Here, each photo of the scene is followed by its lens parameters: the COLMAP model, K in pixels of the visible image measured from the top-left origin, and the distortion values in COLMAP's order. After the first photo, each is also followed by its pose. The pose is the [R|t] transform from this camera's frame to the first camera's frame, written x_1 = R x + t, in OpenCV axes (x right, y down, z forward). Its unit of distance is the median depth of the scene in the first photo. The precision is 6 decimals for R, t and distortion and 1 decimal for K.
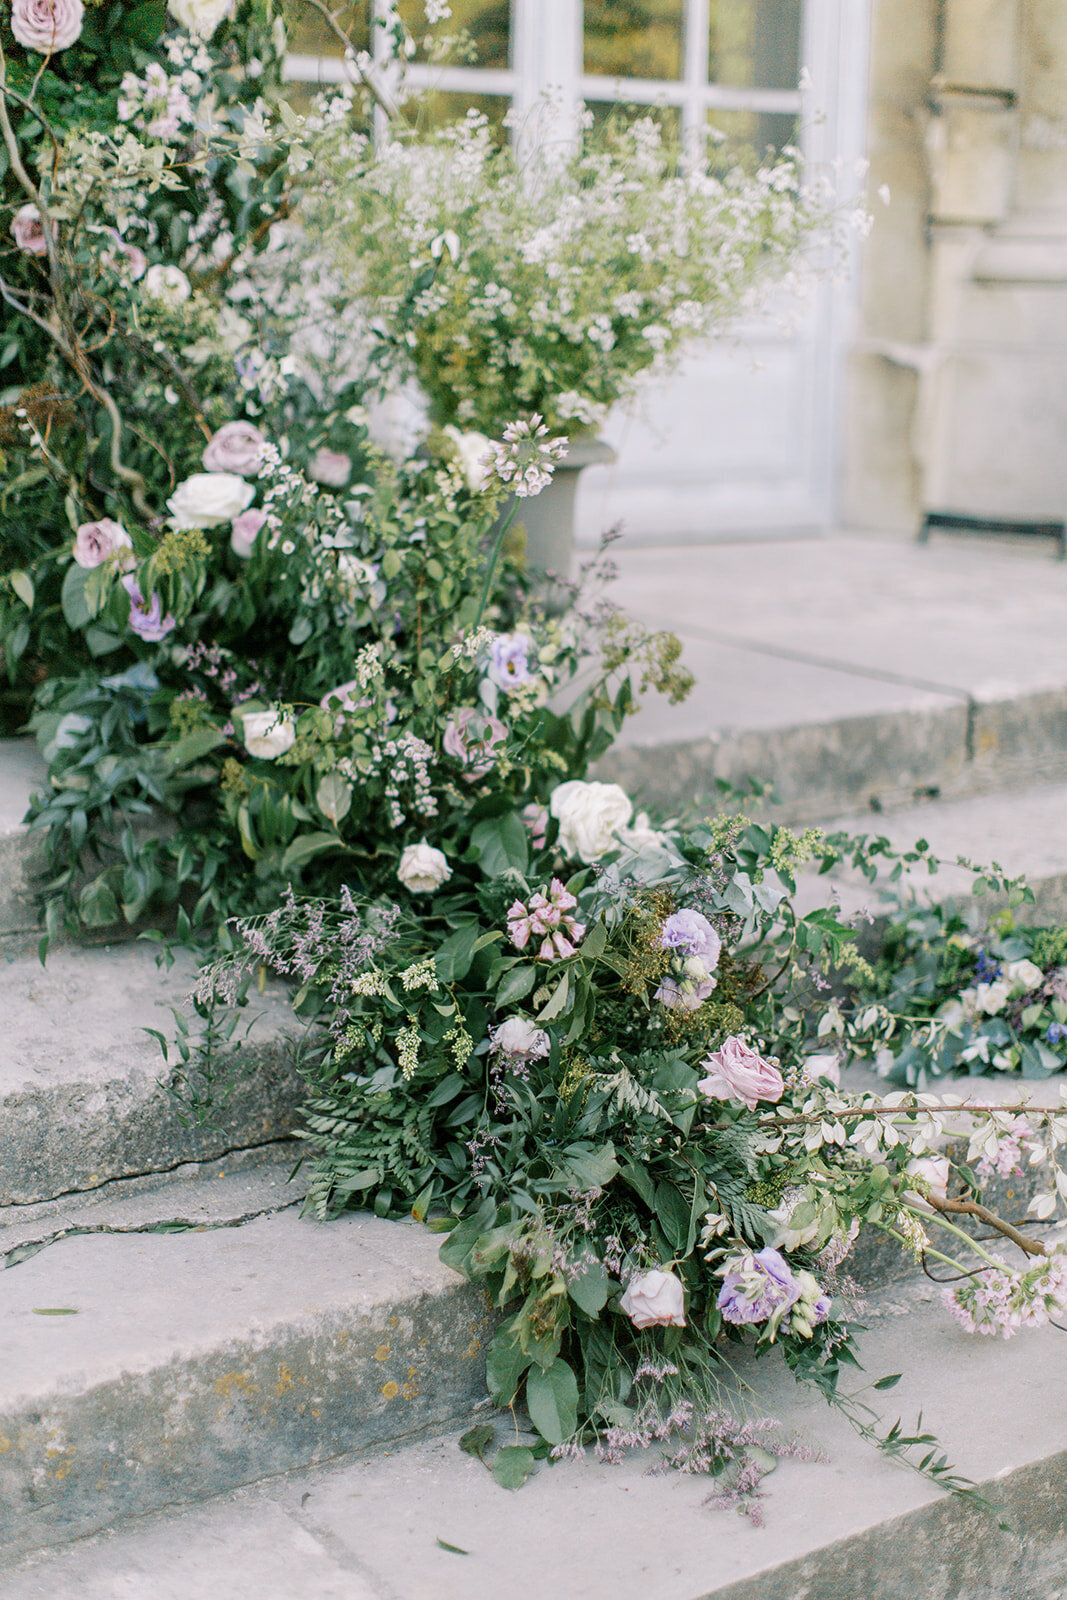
lens RADIAL K [[2301.6, 0, 533.5], [0, 2301.6, 800.0], [0, 0, 1]] dist [-0.006918, 0.068275]
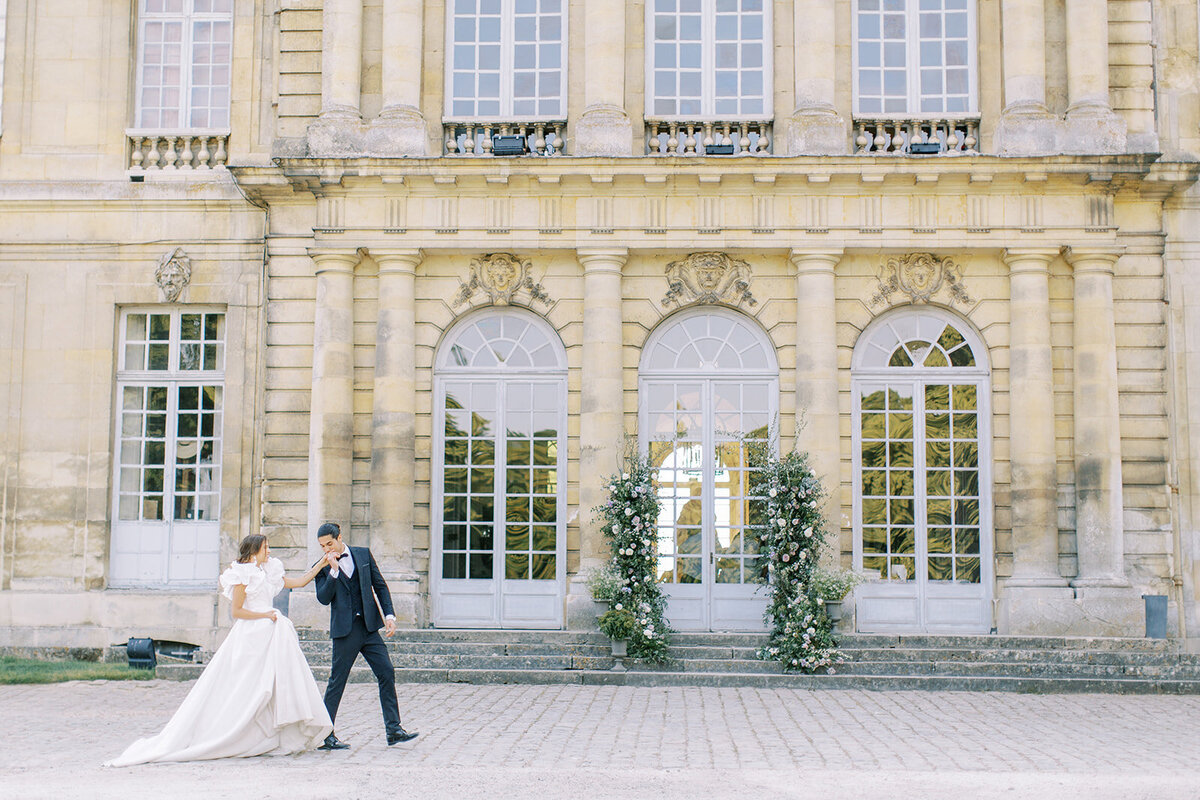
lens RADIAL K [[1726.2, 0, 562.6], [0, 1726.2, 401.2], [0, 0, 1]] dist [-0.006918, 0.068275]
pose [[0.772155, -0.083564, -0.629916, 4.981745], [-0.144011, 0.942508, -0.301562, 1.848207], [0.618901, 0.323567, 0.715728, -6.764510]]
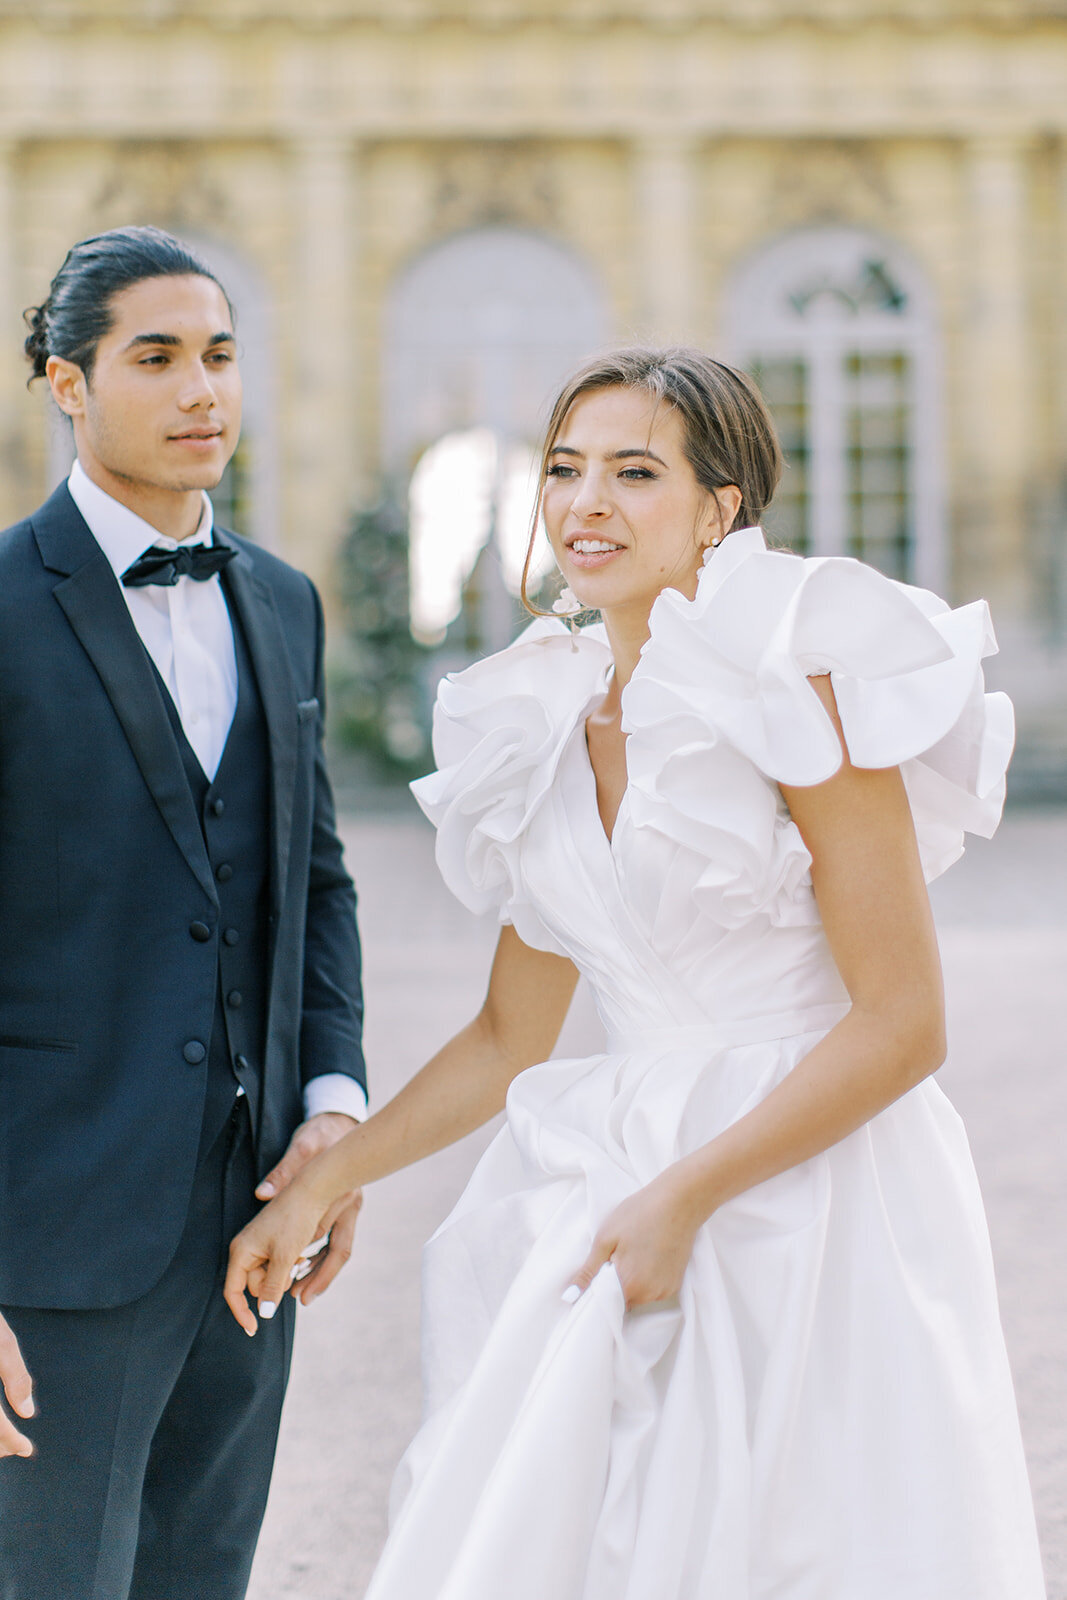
lens RADIAL K [[2301.6, 0, 533.5], [0, 2301.6, 800.0], [0, 0, 1]] dist [-0.006918, 0.068275]
pose [[0.849734, 0.004862, -0.527189, 4.020870], [-0.107313, 0.980618, -0.163925, 1.684219], [0.516174, 0.195867, 0.833787, -5.901175]]
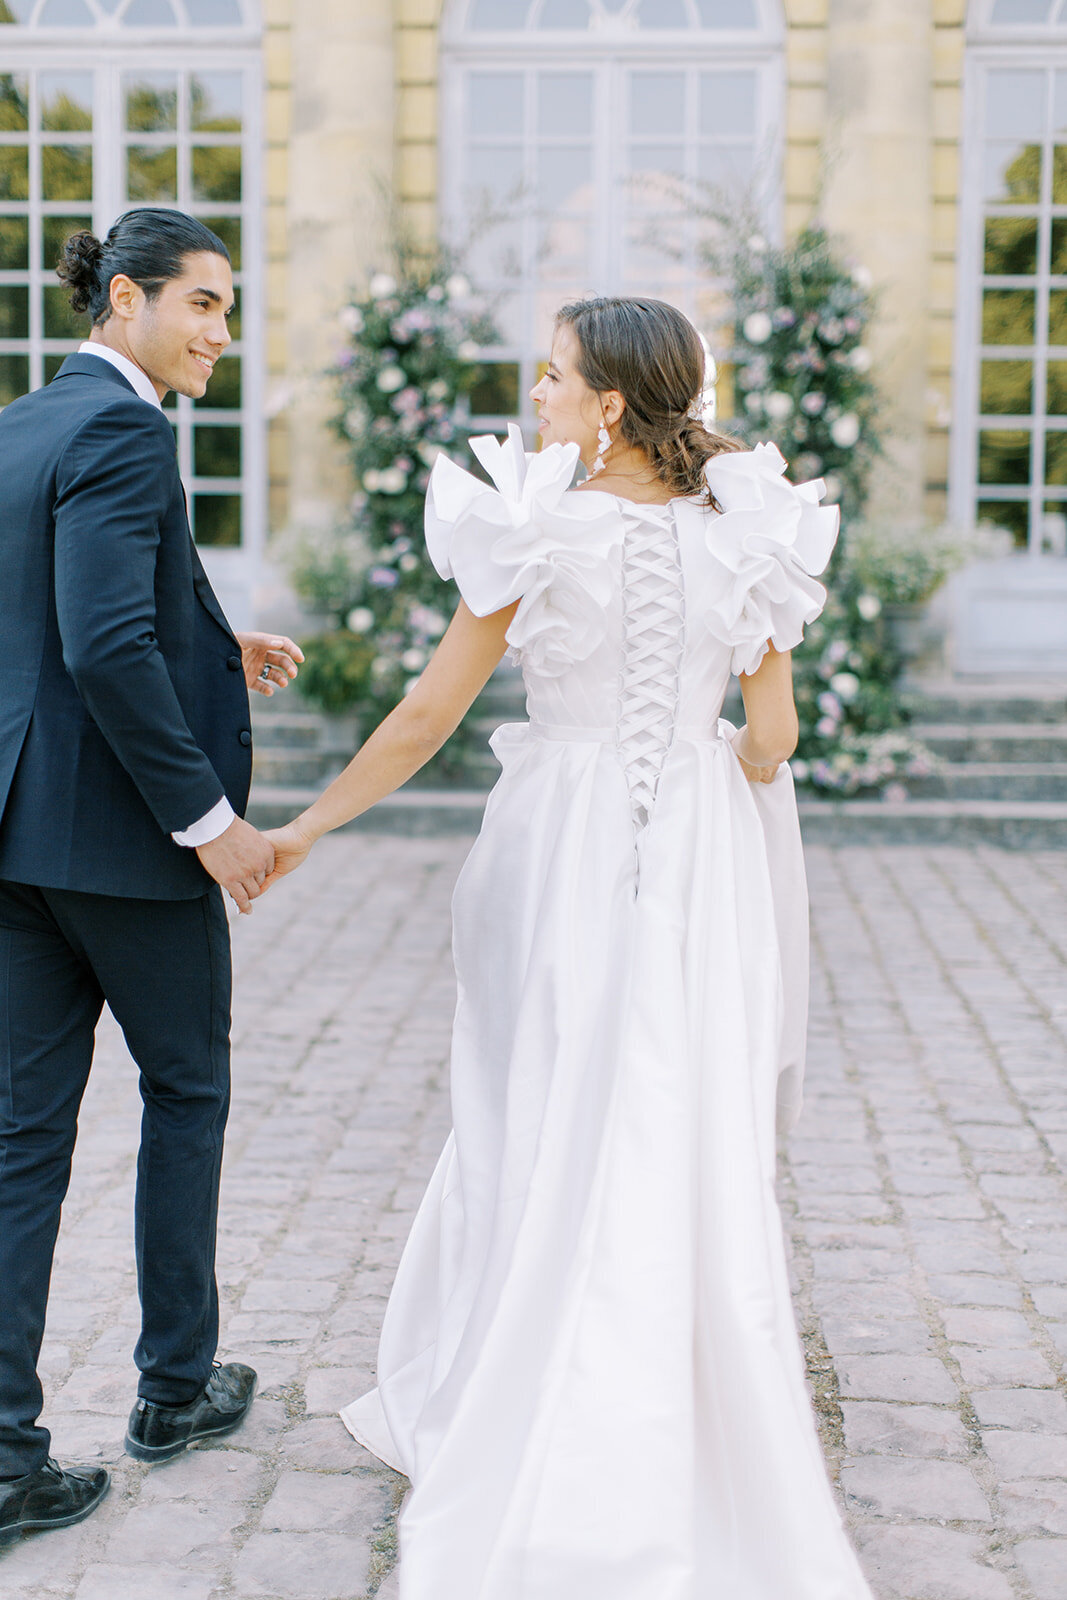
lens RADIAL K [[2301.6, 0, 533.5], [0, 2301.6, 800.0], [0, 0, 1]] dist [-0.006918, 0.068275]
pose [[0.774089, 0.050861, -0.631030, 2.560619], [-0.142935, 0.985071, -0.095944, 0.793787], [0.616729, 0.164465, 0.769803, -2.881531]]
